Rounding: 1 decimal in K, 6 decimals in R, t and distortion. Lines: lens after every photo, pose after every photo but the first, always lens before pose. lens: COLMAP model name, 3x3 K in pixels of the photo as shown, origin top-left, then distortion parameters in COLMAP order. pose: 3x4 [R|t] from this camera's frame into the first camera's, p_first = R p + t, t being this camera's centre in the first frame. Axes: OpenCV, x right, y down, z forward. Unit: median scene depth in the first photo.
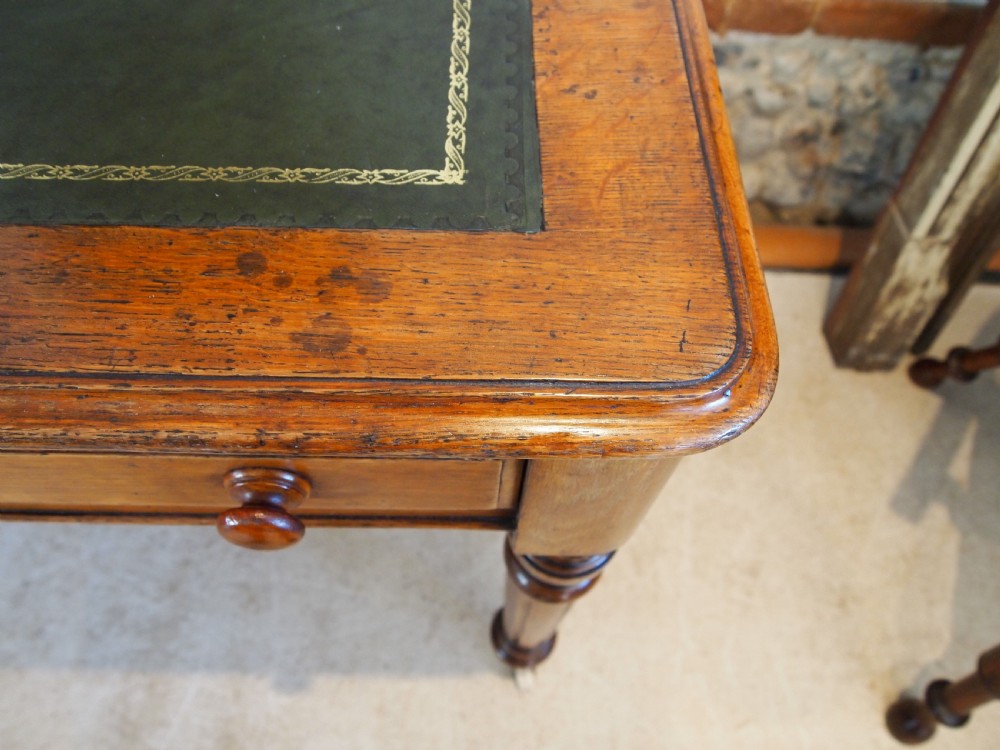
lens RADIAL K [[775.8, 0, 509.3], [0, 775.8, 374.6], [0, 0, 1]] dist [-0.050854, 0.004055]
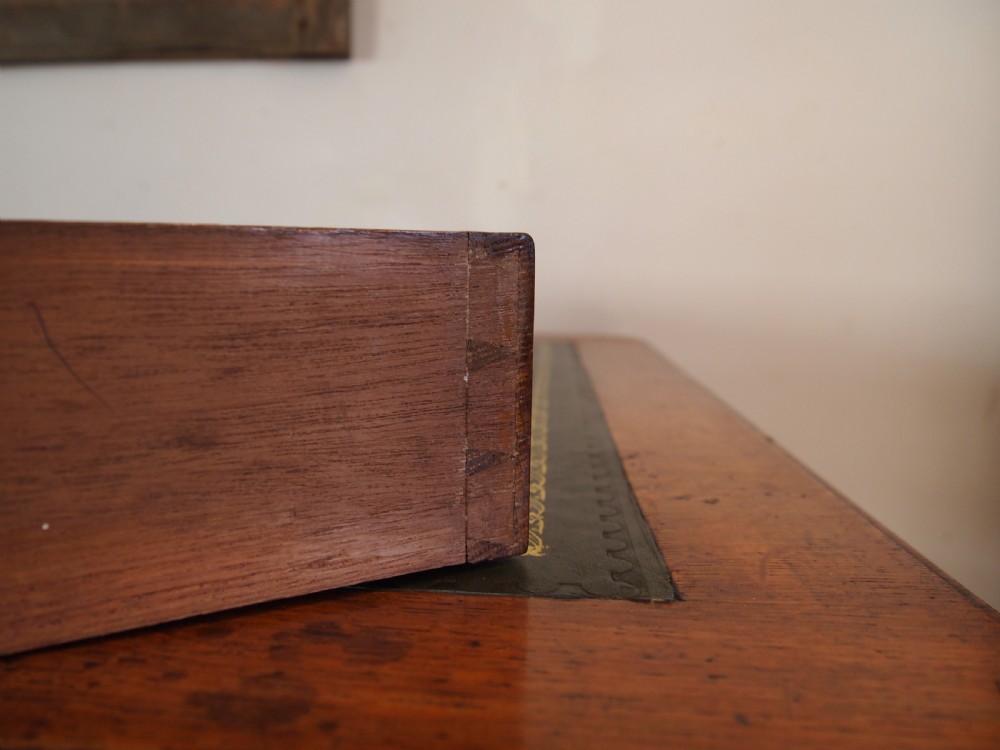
lens RADIAL K [[775.8, 0, 507.9], [0, 775.8, 372.6], [0, 0, 1]] dist [-0.050854, 0.004055]
pose [[0.998399, -0.000623, -0.056562, -0.016391], [-0.044567, 0.607122, -0.793358, 0.054731], [0.034834, 0.794608, 0.606122, 0.157235]]
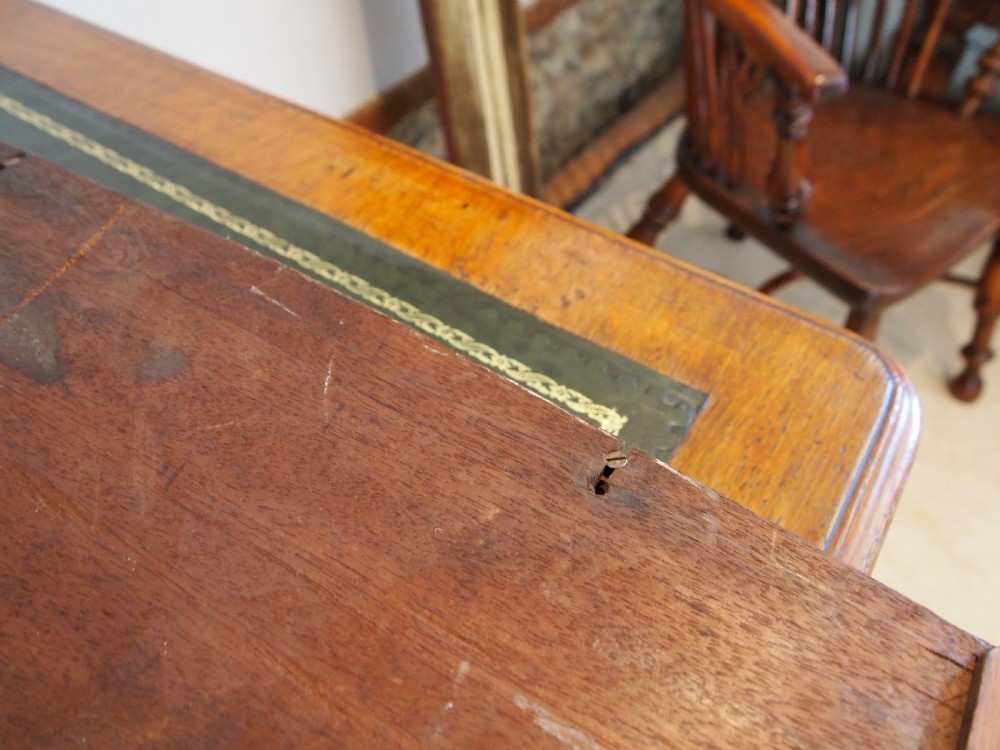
lens RADIAL K [[775.8, 0, 481.5], [0, 775.8, 377.8], [0, 0, 1]] dist [-0.050854, 0.004055]
pose [[0.567396, -0.647972, 0.508129, -0.216772], [0.723070, 0.687314, 0.069064, -0.161437], [-0.393996, 0.328226, 0.858508, 0.048241]]
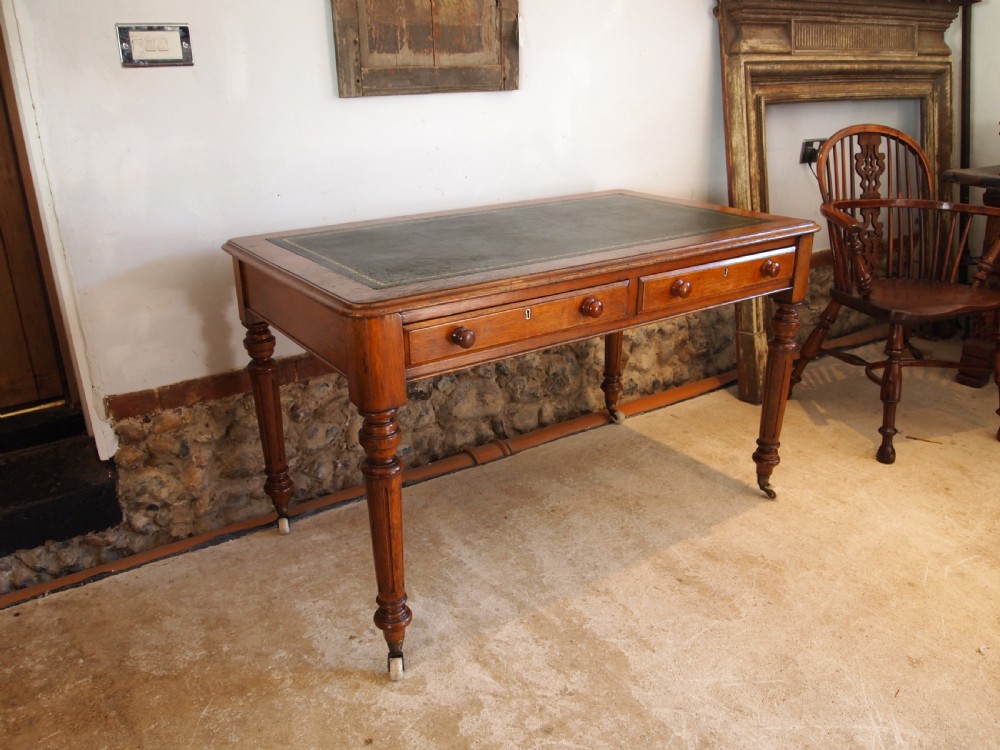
lens RADIAL K [[775.8, 0, 504.0], [0, 775.8, 381.7], [0, 0, 1]] dist [-0.050854, 0.004055]
pose [[0.826636, -0.259897, 0.499126, -1.615064], [0.514010, 0.709747, -0.481719, 0.803276], [-0.229055, 0.654762, 0.720292, -0.655962]]
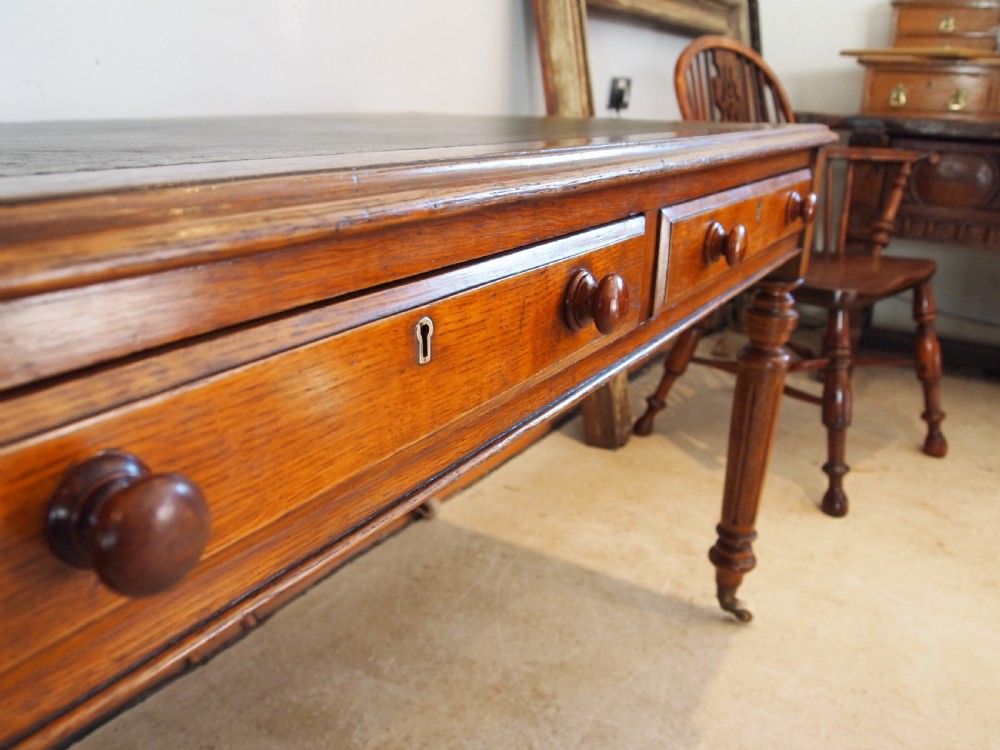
lens RADIAL K [[775.8, 0, 496.5], [0, 775.8, 380.4], [0, 0, 1]] dist [-0.050854, 0.004055]
pose [[0.538818, -0.320803, 0.778948, -1.062205], [0.739655, 0.622734, -0.255171, 0.149978], [-0.403218, 0.713644, 0.572825, 0.112414]]
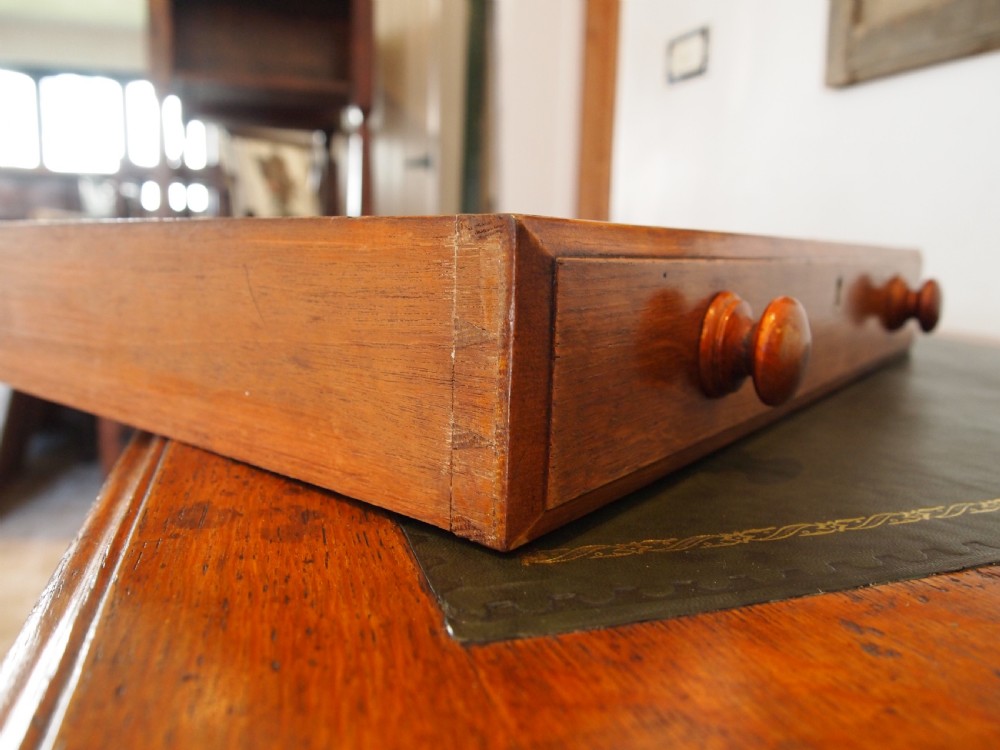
lens RADIAL K [[775.8, 0, 501.2], [0, 775.8, 371.4], [0, 0, 1]] dist [-0.050854, 0.004055]
pose [[0.303337, 0.135371, -0.943219, 0.151596], [-0.841662, 0.502156, -0.198607, -0.060952], [0.446758, 0.854116, 0.266259, 0.227679]]
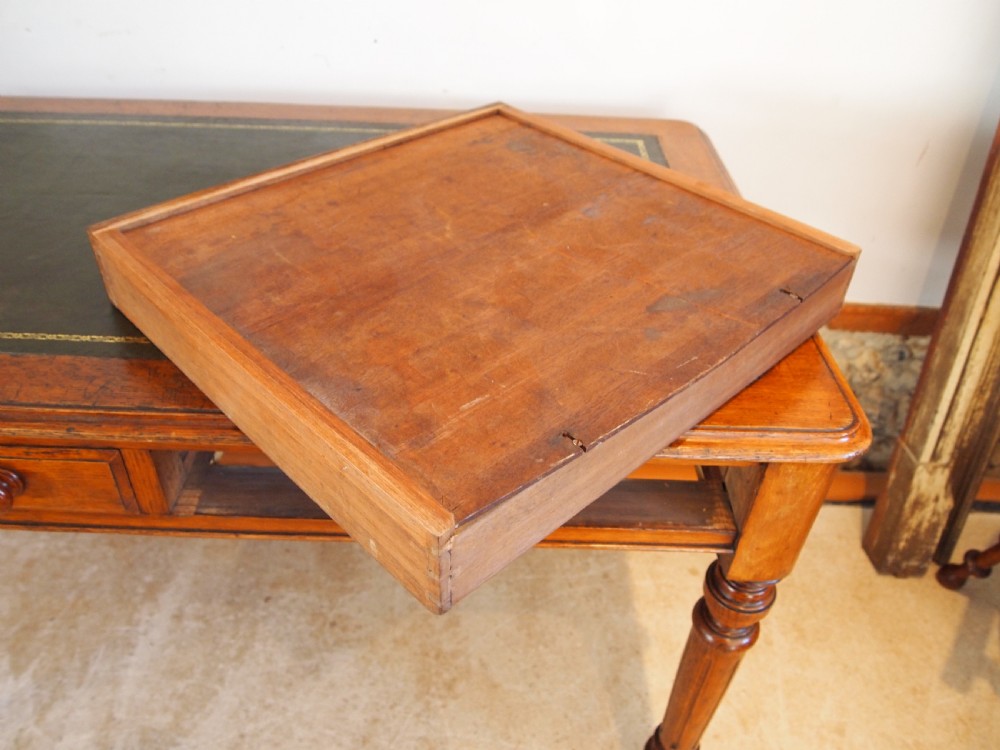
lens RADIAL K [[775.8, 0, 513.4], [0, 775.8, 376.8], [0, 0, 1]] dist [-0.050854, 0.004055]
pose [[0.999991, 0.004226, -0.000838, -0.206146], [-0.004226, 0.923978, -0.382423, 0.208365], [-0.000842, 0.382423, 0.923987, -0.332752]]
